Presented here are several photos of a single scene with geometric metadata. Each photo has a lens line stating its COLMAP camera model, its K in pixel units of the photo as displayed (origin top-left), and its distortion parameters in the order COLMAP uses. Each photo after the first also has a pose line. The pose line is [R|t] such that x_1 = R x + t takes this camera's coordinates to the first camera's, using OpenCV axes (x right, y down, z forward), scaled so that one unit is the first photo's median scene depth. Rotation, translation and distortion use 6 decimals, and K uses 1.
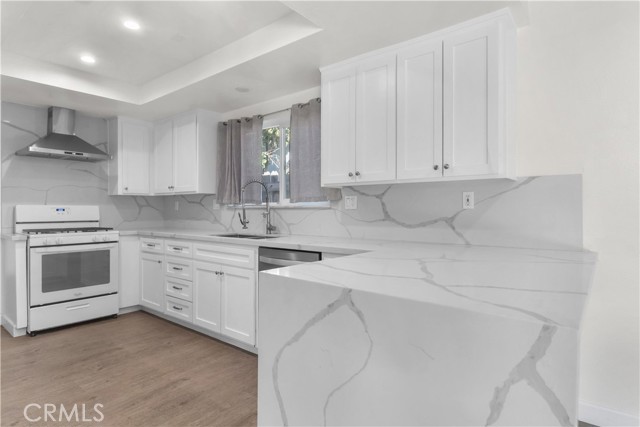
lens RADIAL K [[347.3, 0, 320.0], [0, 347.3, 209.2], [0, 0, 1]] dist [-0.001983, -0.002440]
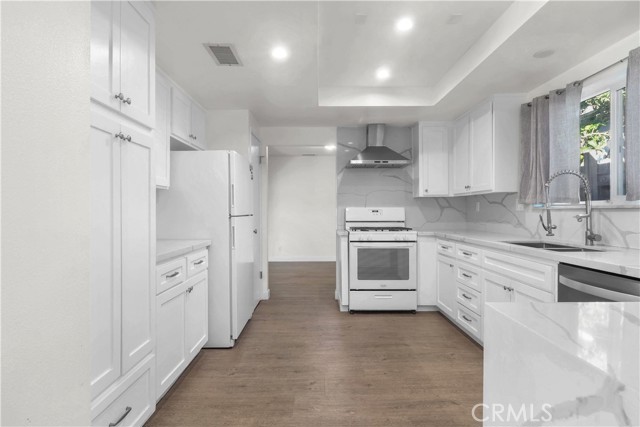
lens RADIAL K [[348.8, 0, 320.0], [0, 348.8, 213.5], [0, 0, 1]] dist [0.001458, -0.011891]
pose [[0.627408, 0.004575, -0.778677, 0.058644], [0.003067, 0.999960, 0.008346, -0.001033], [0.778685, -0.007625, 0.627369, 0.121671]]
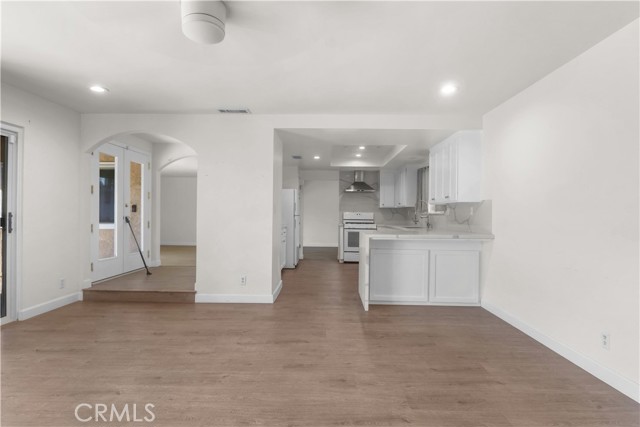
lens RADIAL K [[346.7, 0, 320.0], [0, 346.7, 213.5], [0, 0, 1]] dist [-0.003080, -0.001928]
pose [[0.607128, 0.005607, -0.794585, 1.008791], [-0.010452, 0.999945, -0.000930, 0.000273], [0.794536, 0.008869, 0.607153, -0.657095]]
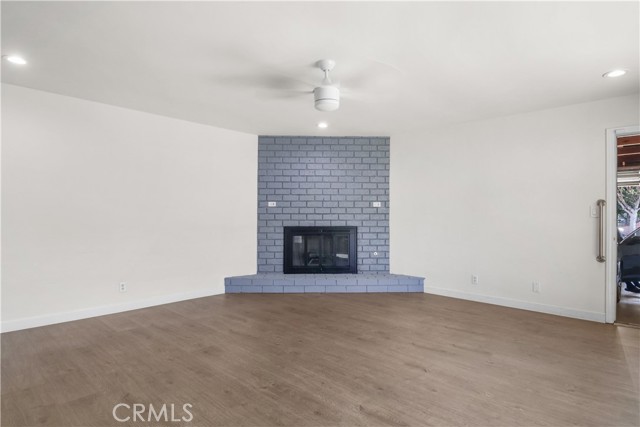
lens RADIAL K [[348.8, 0, 320.0], [0, 348.8, 213.5], [0, 0, 1]] dist [0.001458, -0.011891]
pose [[0.079735, 0.003172, 0.996811, -0.331927], [-0.002222, 0.999993, -0.003004, 0.000009], [-0.996814, -0.001975, 0.079741, -0.539351]]
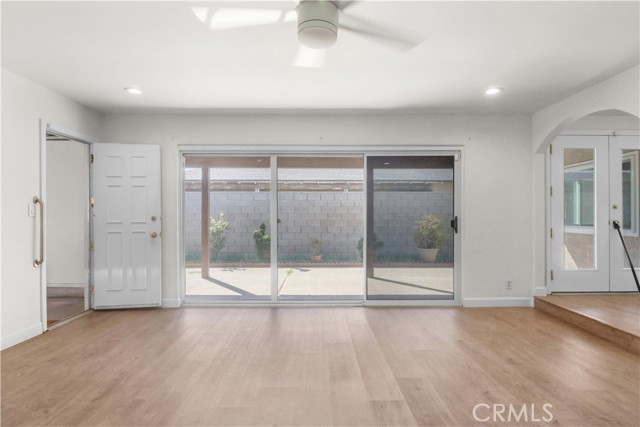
lens RADIAL K [[346.7, 0, 320.0], [0, 346.7, 213.5], [0, 0, 1]] dist [-0.003080, -0.001928]
pose [[-0.774388, -0.002460, -0.632706, 0.824440], [-0.000561, 0.999995, -0.003202, -0.000177], [0.632711, -0.002124, -0.774385, -0.090411]]
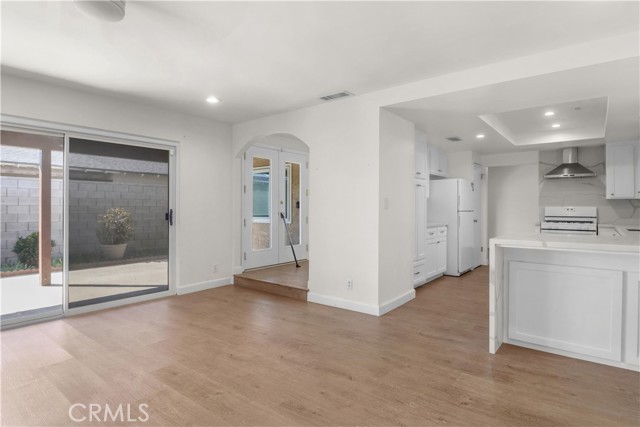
lens RADIAL K [[347.3, 0, 320.0], [0, 347.3, 209.2], [0, 0, 1]] dist [-0.001983, -0.002440]
pose [[0.003638, 0.002926, -0.999989, 0.957447], [-0.003182, 0.999991, 0.002914, -0.000504], [0.999988, 0.003172, 0.003647, -0.198979]]
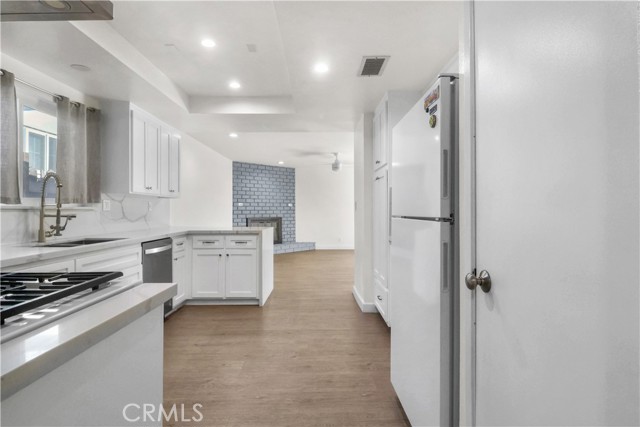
lens RADIAL K [[347.3, 0, 320.0], [0, 347.3, 209.2], [0, 0, 1]] dist [-0.001983, -0.002440]
pose [[-0.633747, 0.005192, 0.773523, -1.124715], [0.002985, 0.999986, -0.004266, 0.001605], [-0.773534, -0.000395, -0.633754, 0.985601]]
